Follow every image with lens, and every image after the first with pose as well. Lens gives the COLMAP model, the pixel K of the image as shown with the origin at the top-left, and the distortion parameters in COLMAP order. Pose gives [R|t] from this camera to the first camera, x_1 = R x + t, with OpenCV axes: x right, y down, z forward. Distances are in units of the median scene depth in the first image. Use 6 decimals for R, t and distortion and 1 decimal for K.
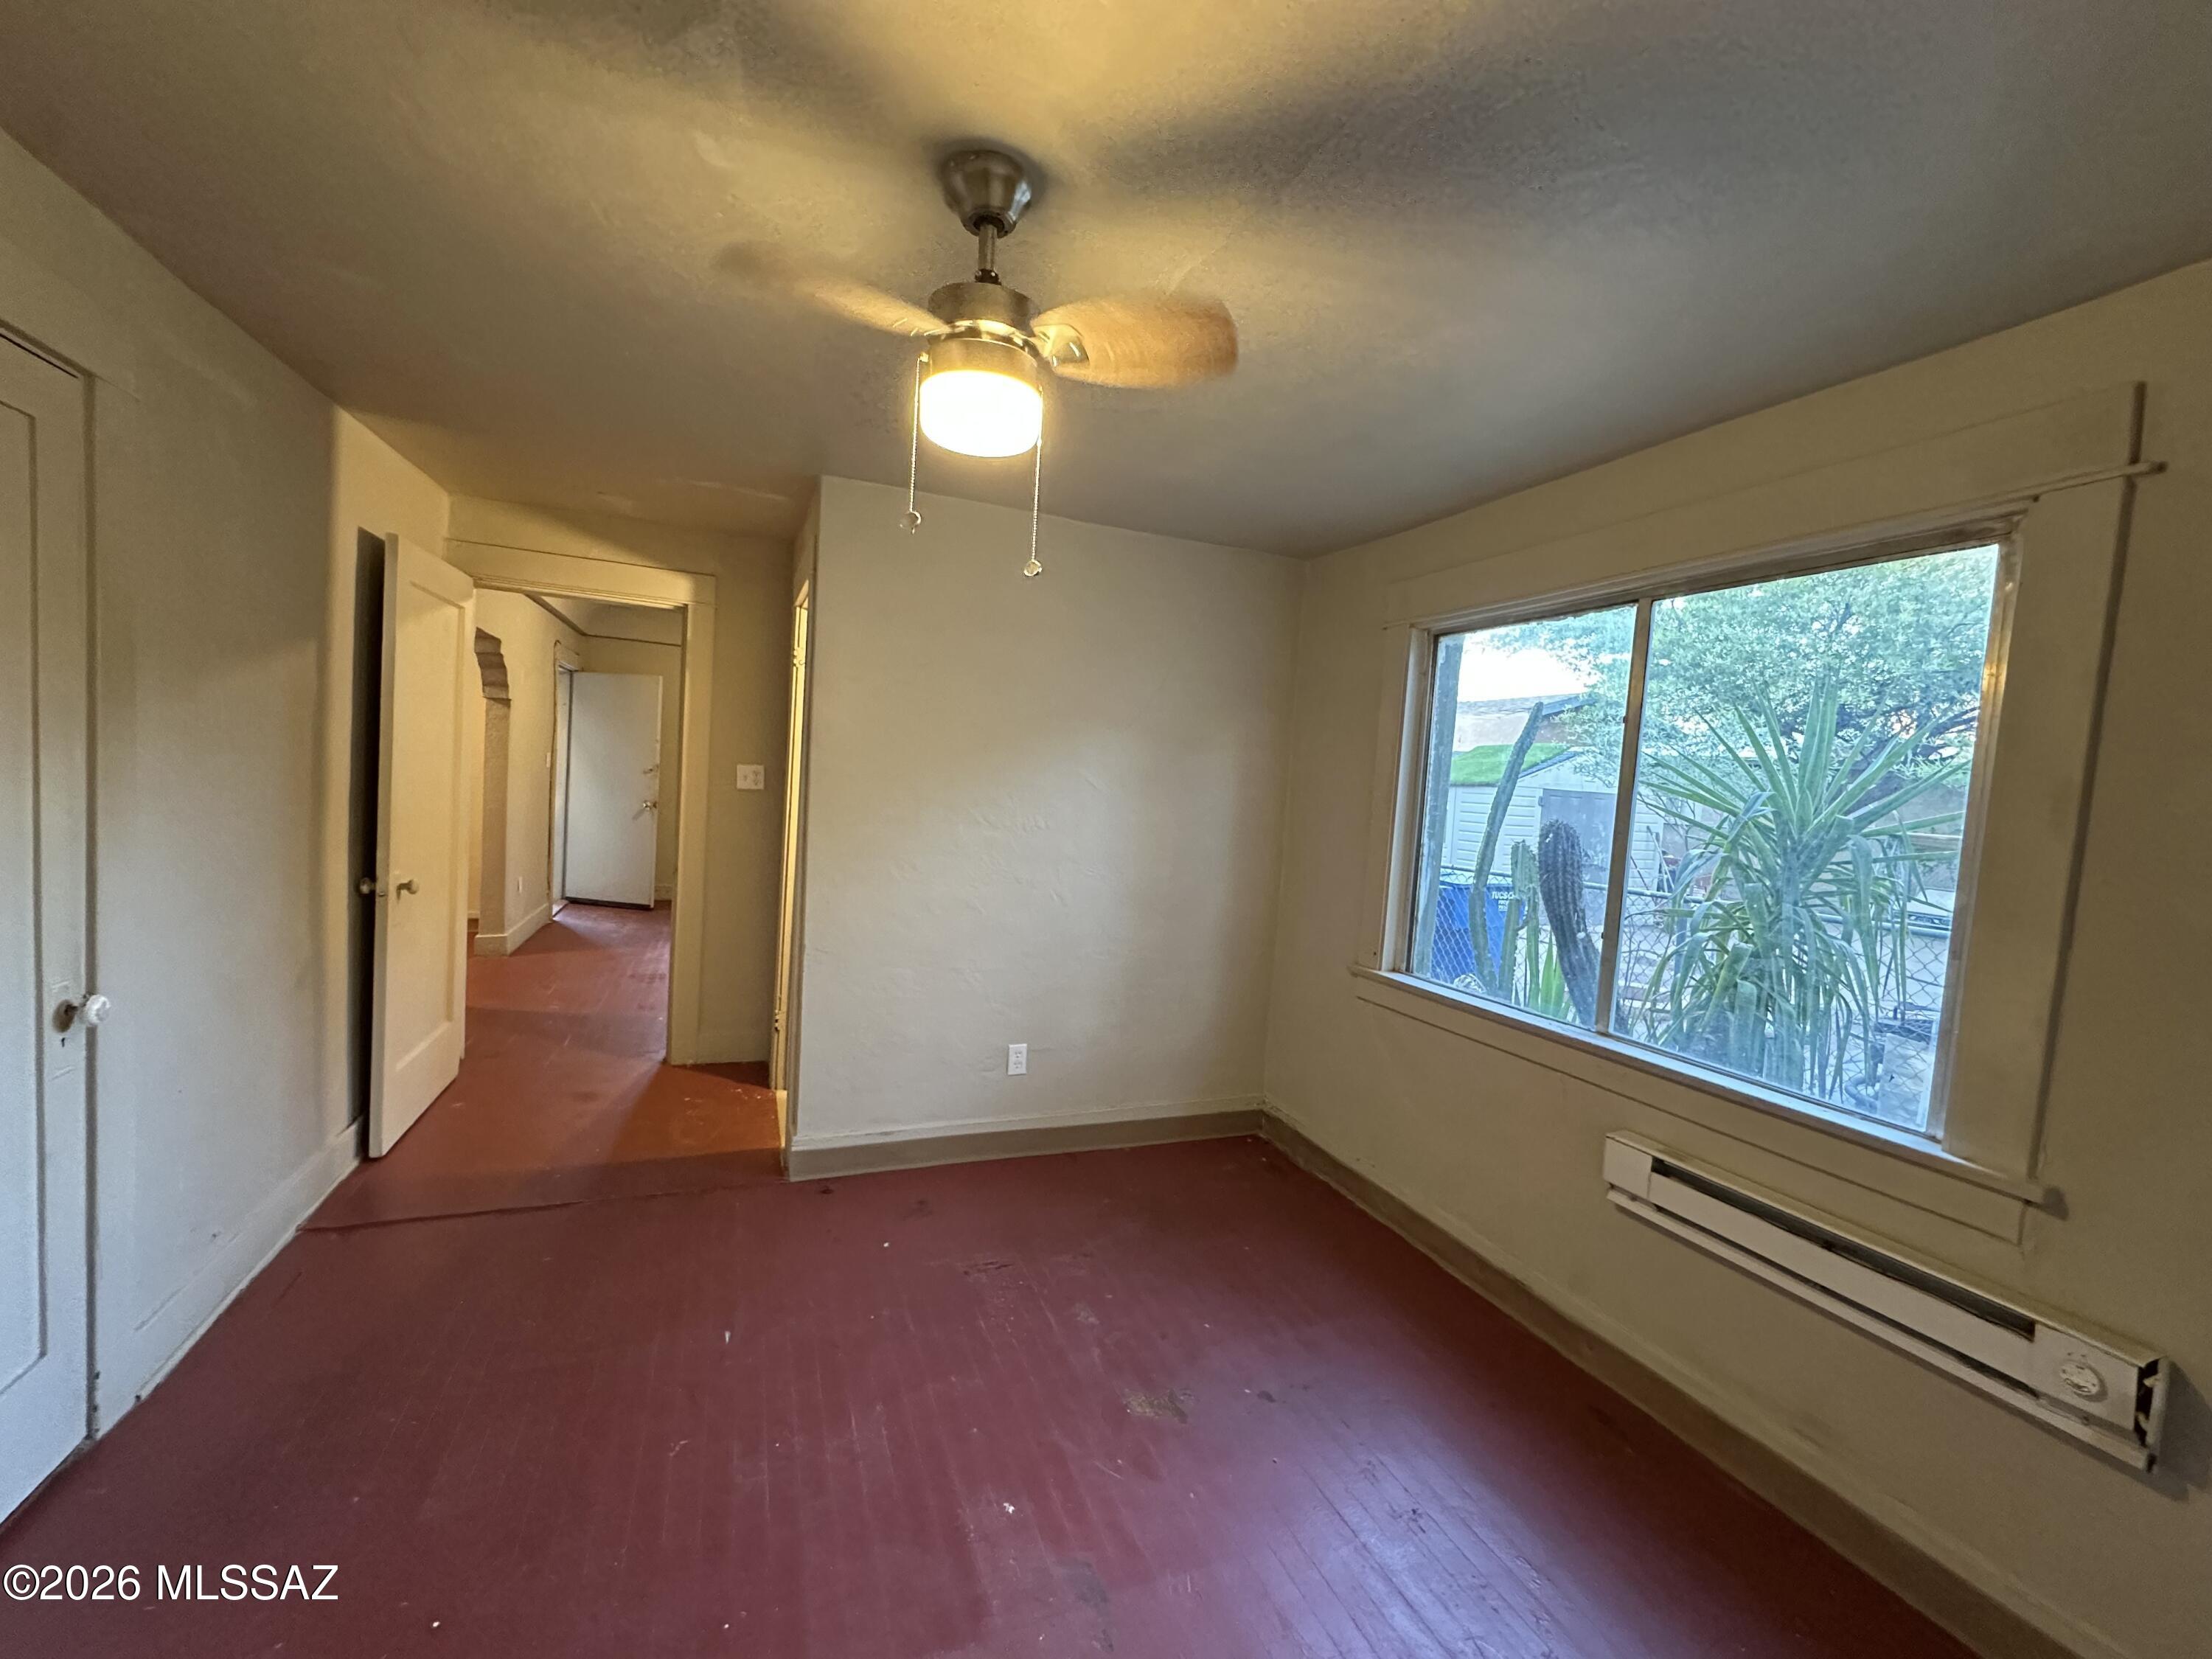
lens RADIAL K [[879.8, 0, 1105.2], [0, 879.8, 832.0], [0, 0, 1]] dist [-0.002016, -0.000003]
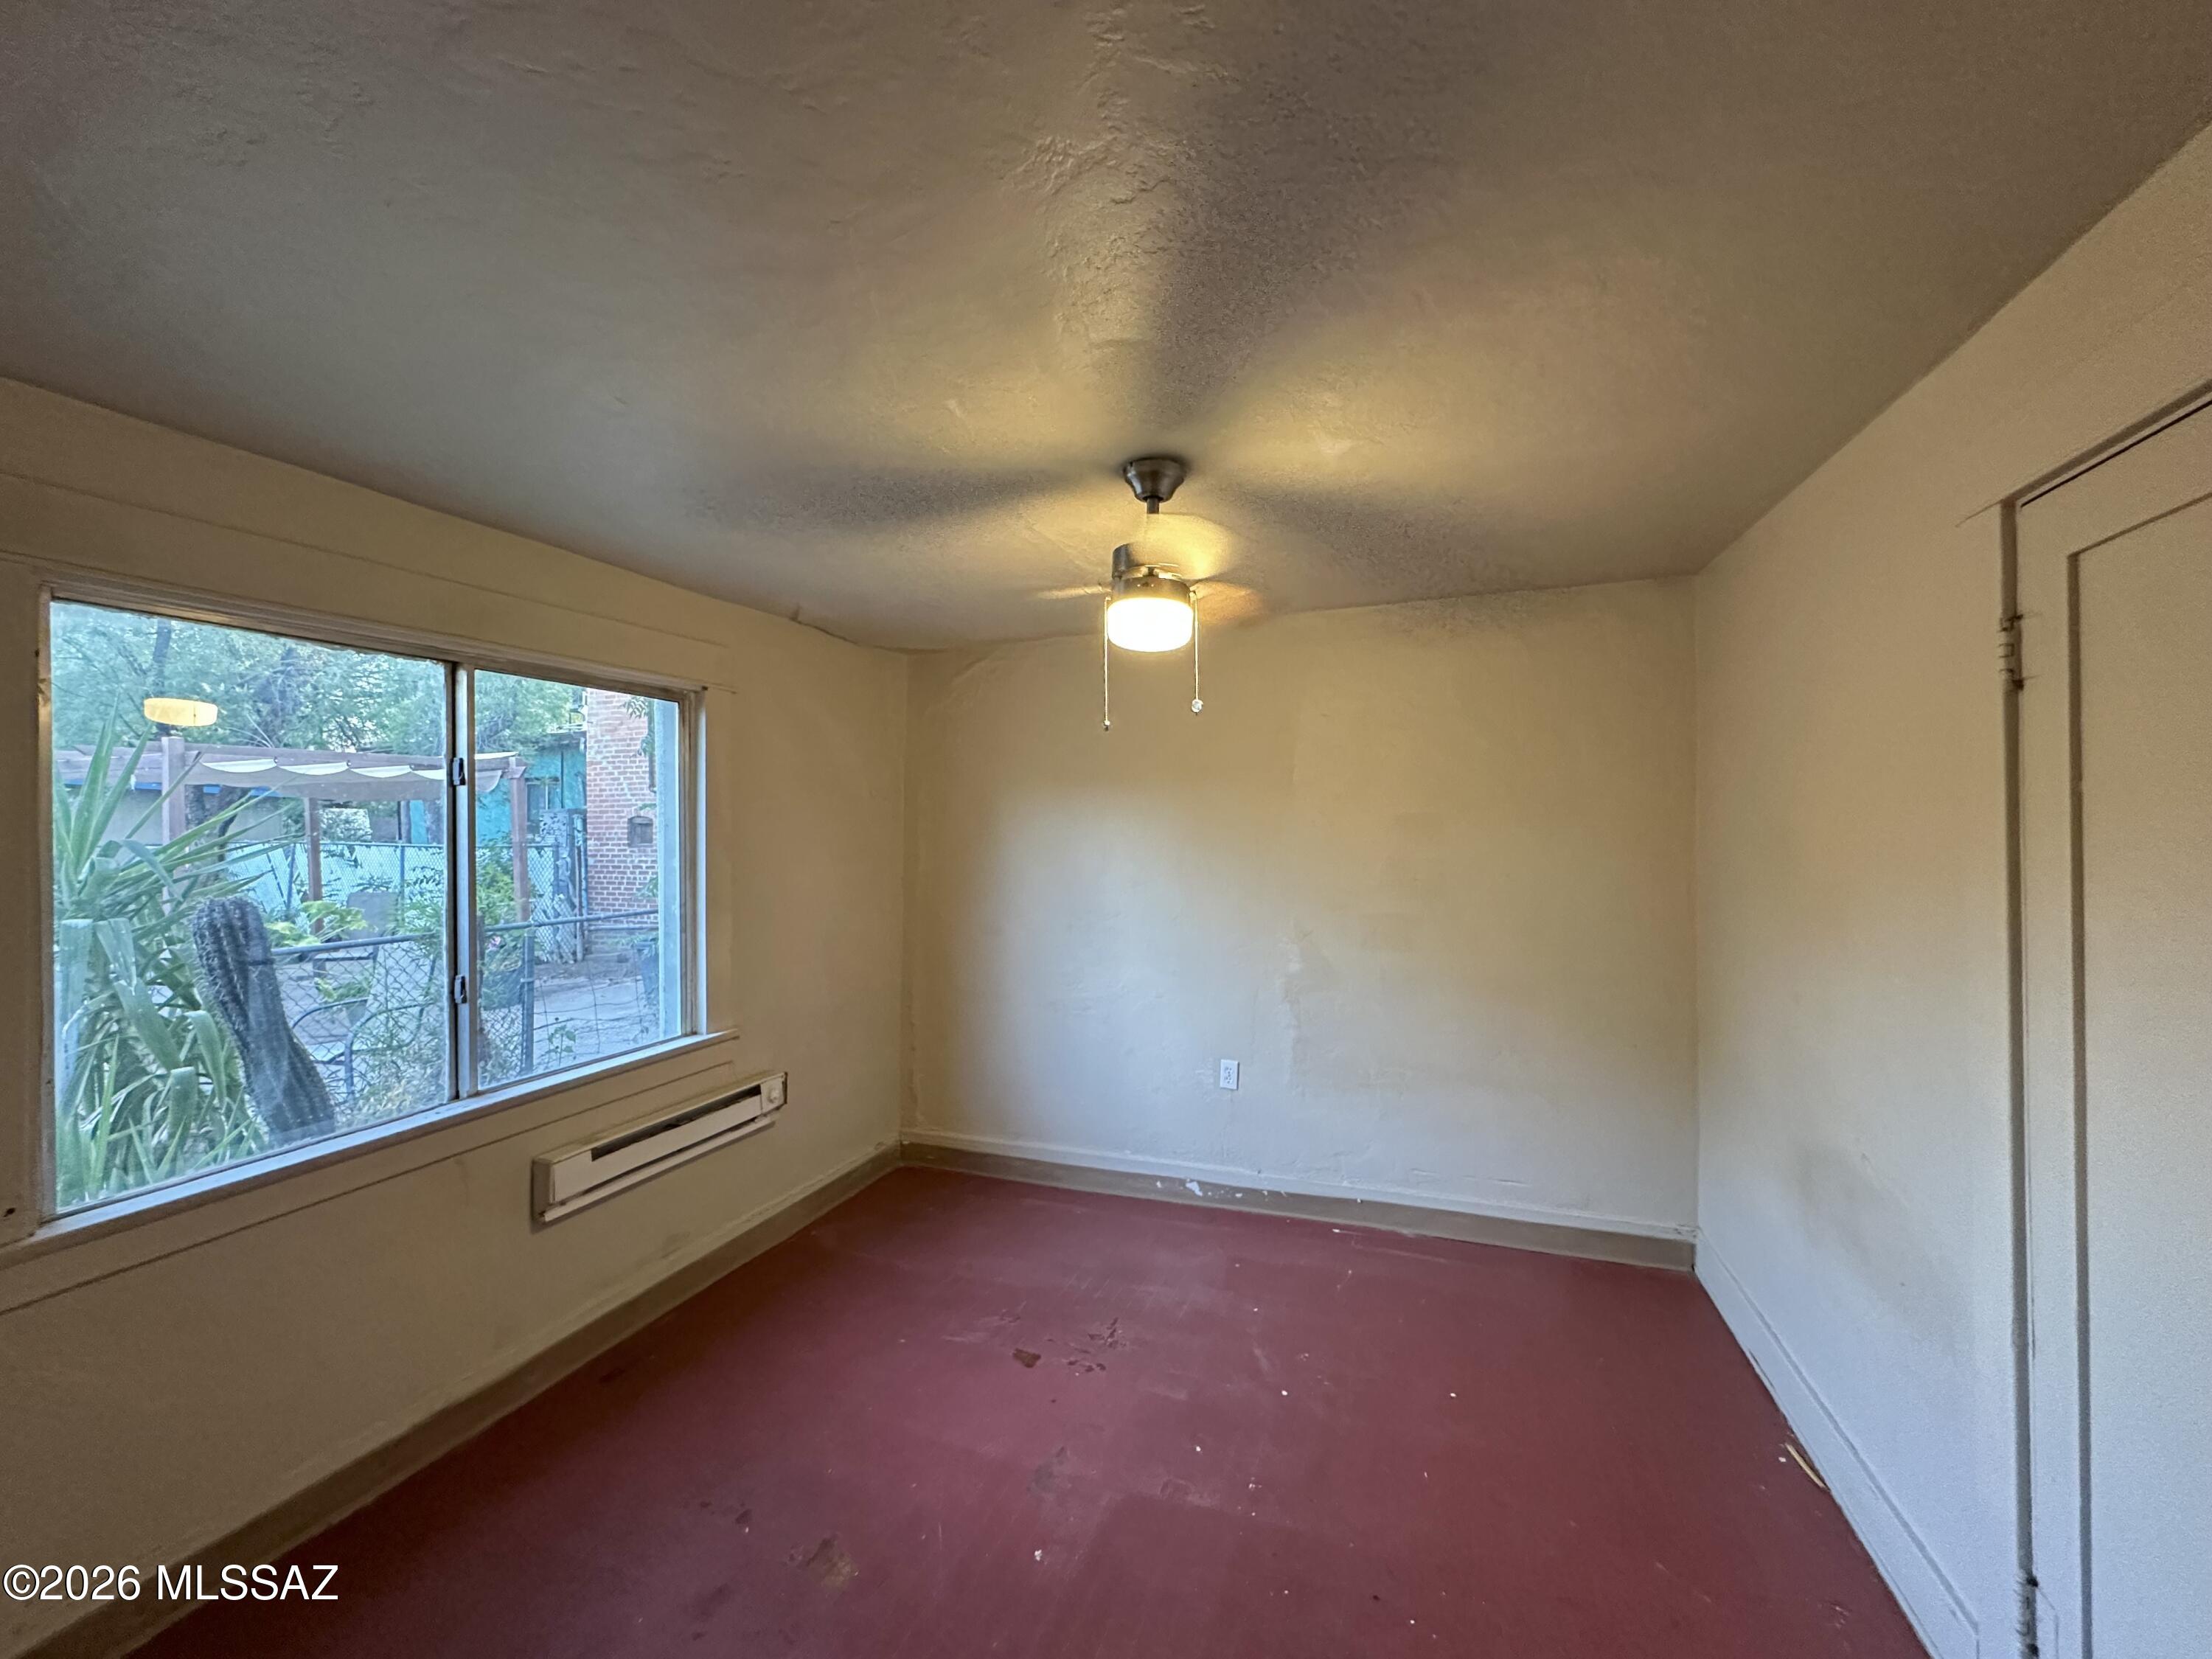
lens RADIAL K [[879.8, 0, 1104.3], [0, 879.8, 826.7], [0, 0, 1]] dist [-0.002016, -0.000003]
pose [[-0.726400, -0.058864, 0.684746, -0.750181], [-0.000010, 0.996326, 0.085638, -0.193787], [-0.687272, 0.062201, -0.723732, 1.461389]]
